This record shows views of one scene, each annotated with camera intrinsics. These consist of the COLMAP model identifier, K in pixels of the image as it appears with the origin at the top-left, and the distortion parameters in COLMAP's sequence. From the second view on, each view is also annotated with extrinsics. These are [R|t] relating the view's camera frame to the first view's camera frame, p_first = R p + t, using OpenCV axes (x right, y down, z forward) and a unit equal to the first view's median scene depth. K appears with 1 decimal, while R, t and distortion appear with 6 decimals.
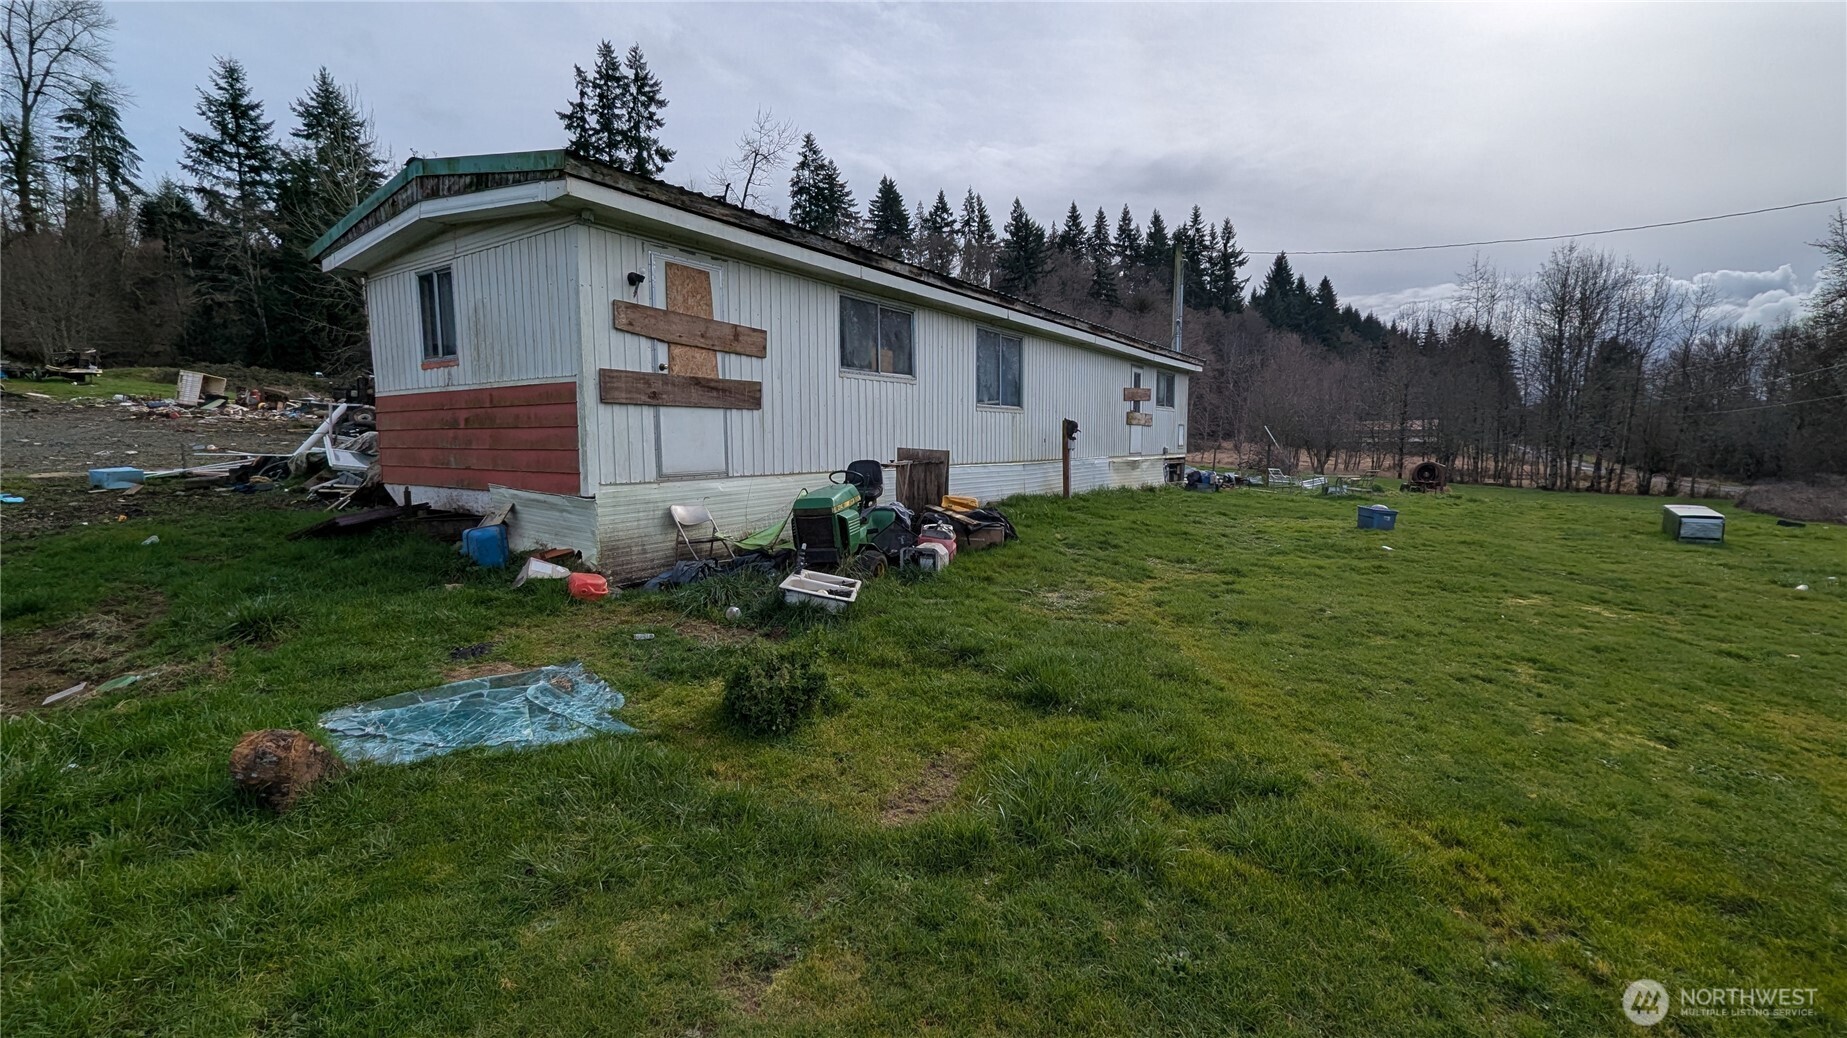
lens RADIAL K [[743.9, 0, 927.2], [0, 743.9, 523.8], [0, 0, 1]] dist [-0.001658, -0.003674]
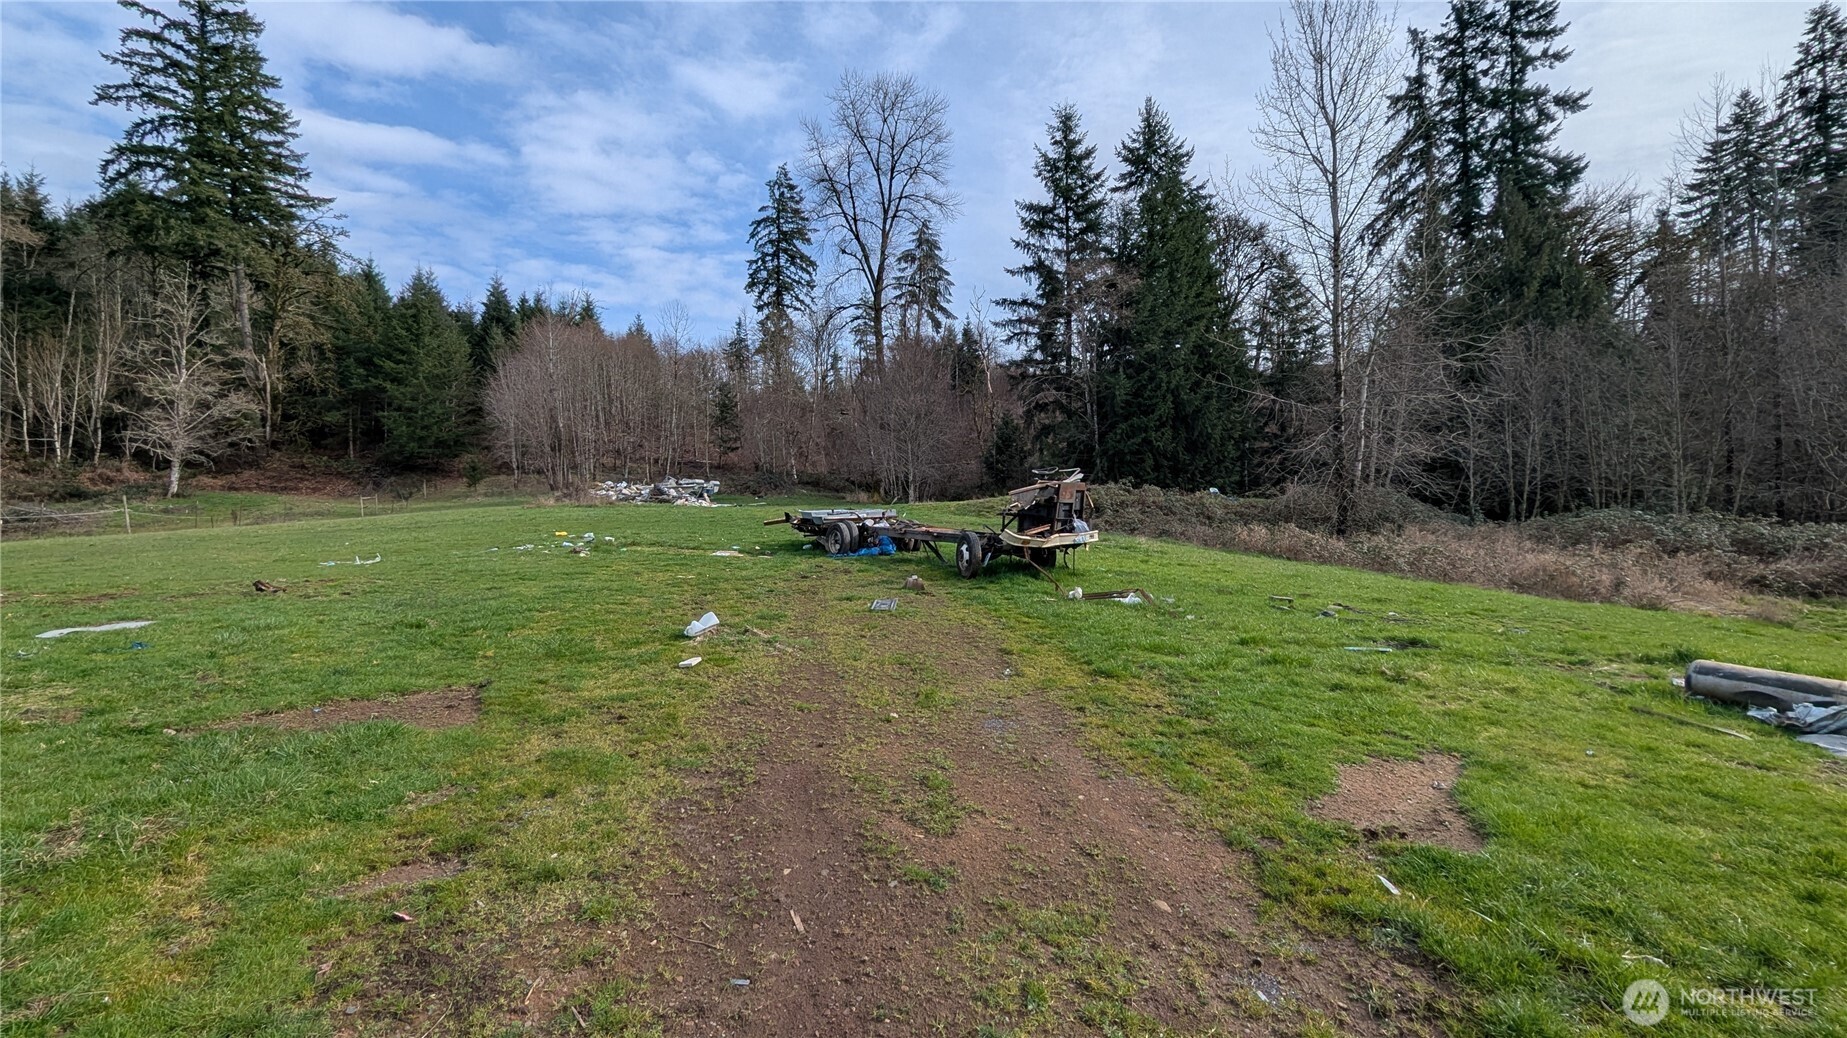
lens RADIAL K [[743.9, 0, 927.2], [0, 743.9, 523.8], [0, 0, 1]] dist [-0.001658, -0.003674]
pose [[0.715933, -0.017325, -0.697954, -0.313794], [-0.064320, 0.993804, -0.090645, -0.059311], [0.695200, 0.109789, 0.710383, 0.234180]]
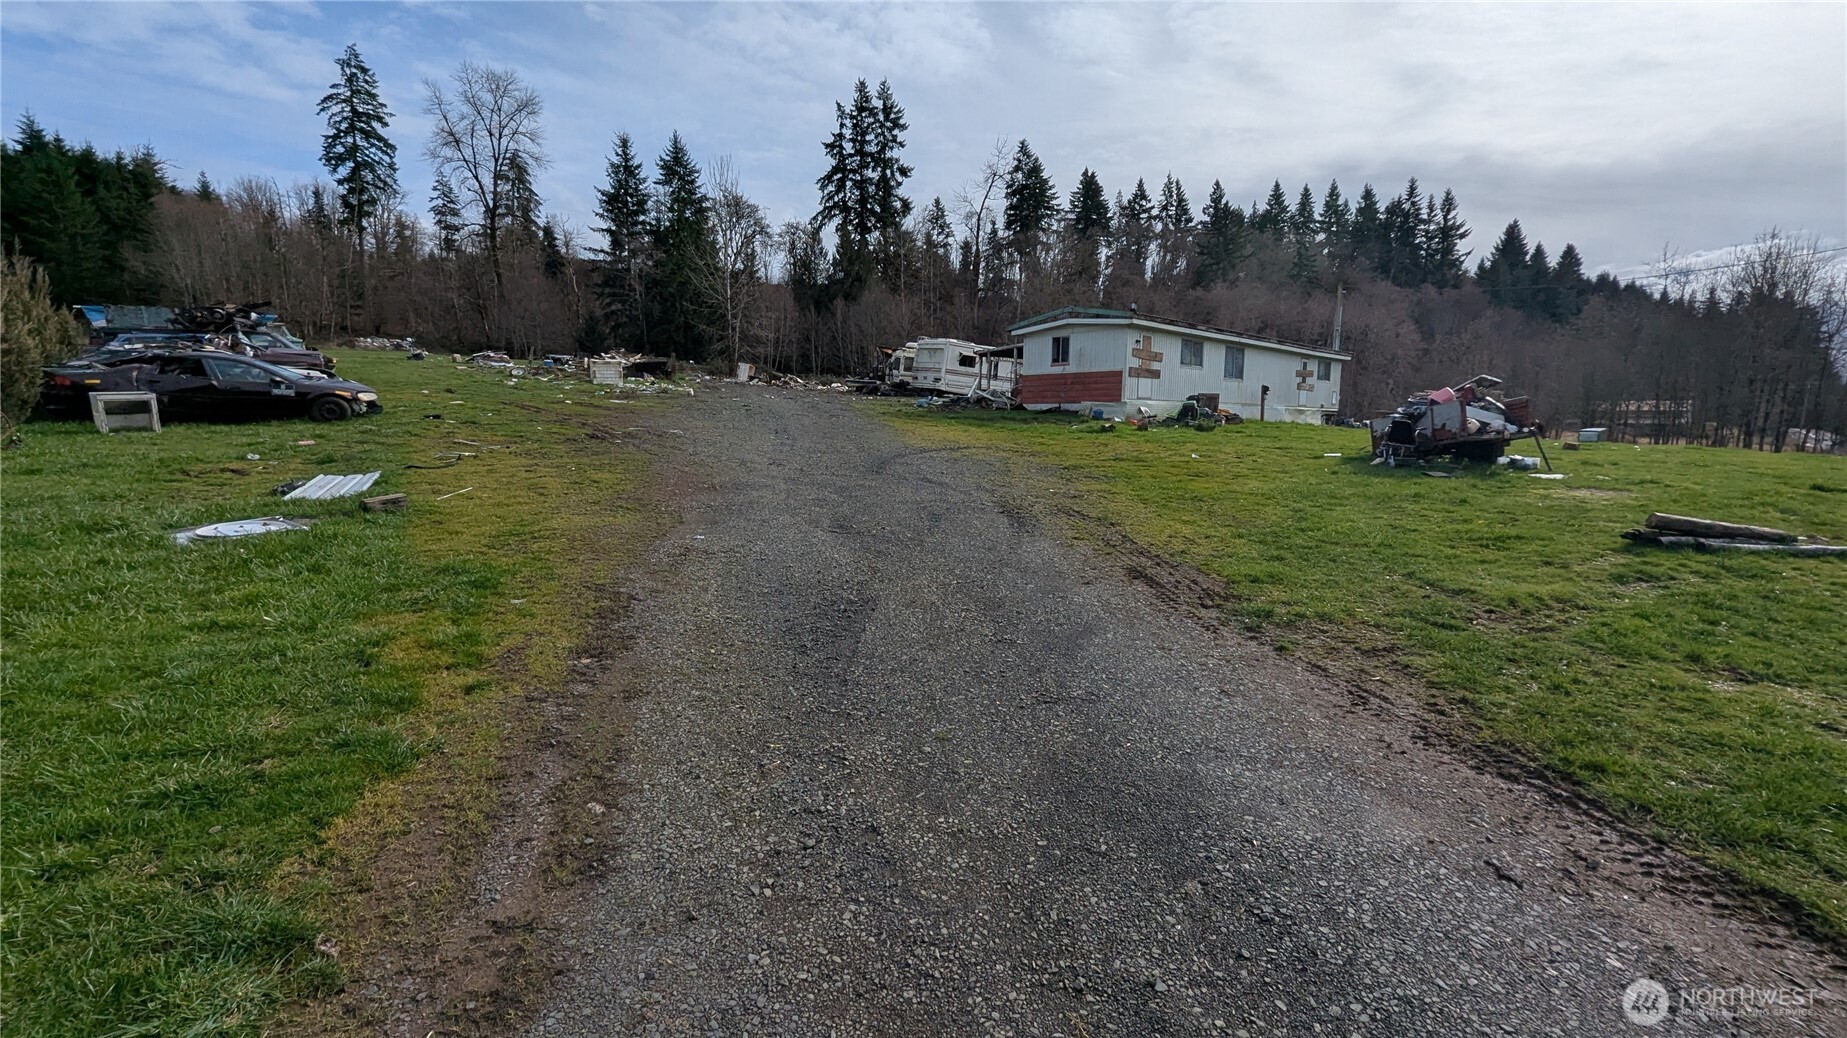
lens RADIAL K [[743.9, 0, 927.2], [0, 743.9, 523.8], [0, 0, 1]] dist [-0.001658, -0.003674]
pose [[0.973452, 0.040366, -0.225303, -0.030192], [-0.034738, 0.998979, 0.028893, 0.026987], [0.226239, -0.020300, 0.973860, -0.153952]]
